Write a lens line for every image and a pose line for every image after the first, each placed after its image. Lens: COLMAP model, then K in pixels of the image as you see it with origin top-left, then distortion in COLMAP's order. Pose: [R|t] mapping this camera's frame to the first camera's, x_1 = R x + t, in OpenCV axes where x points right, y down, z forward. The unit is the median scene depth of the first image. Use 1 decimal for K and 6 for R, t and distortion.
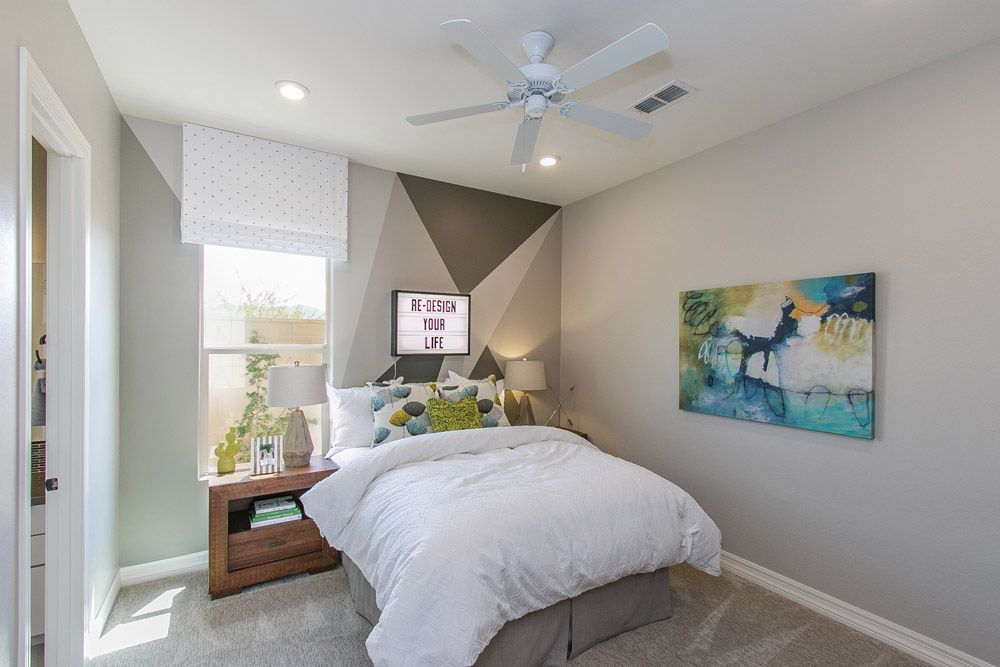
lens RADIAL K [[432.6, 0, 500.1], [0, 432.6, 339.5], [0, 0, 1]] dist [0.003205, 0.000209]
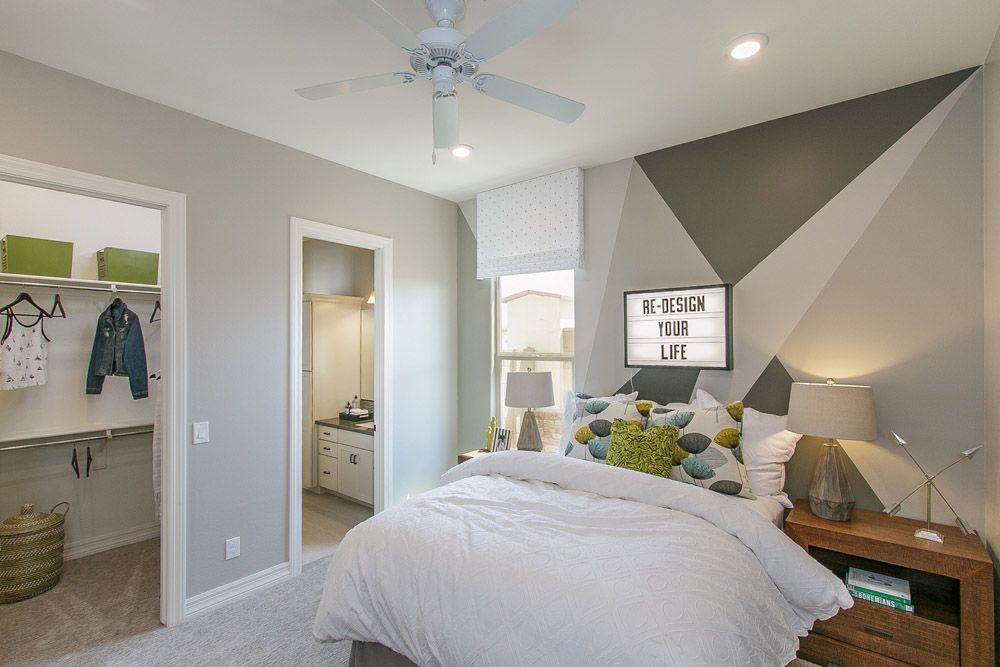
lens RADIAL K [[456.8, 0, 496.9], [0, 456.8, 337.2], [0, 0, 1]] dist [0.001239, 0.000973]
pose [[0.359973, -0.020994, -0.932727, 0.512606], [0.009213, 0.999778, -0.018947, -0.006873], [0.932917, -0.001773, 0.360086, 0.407351]]
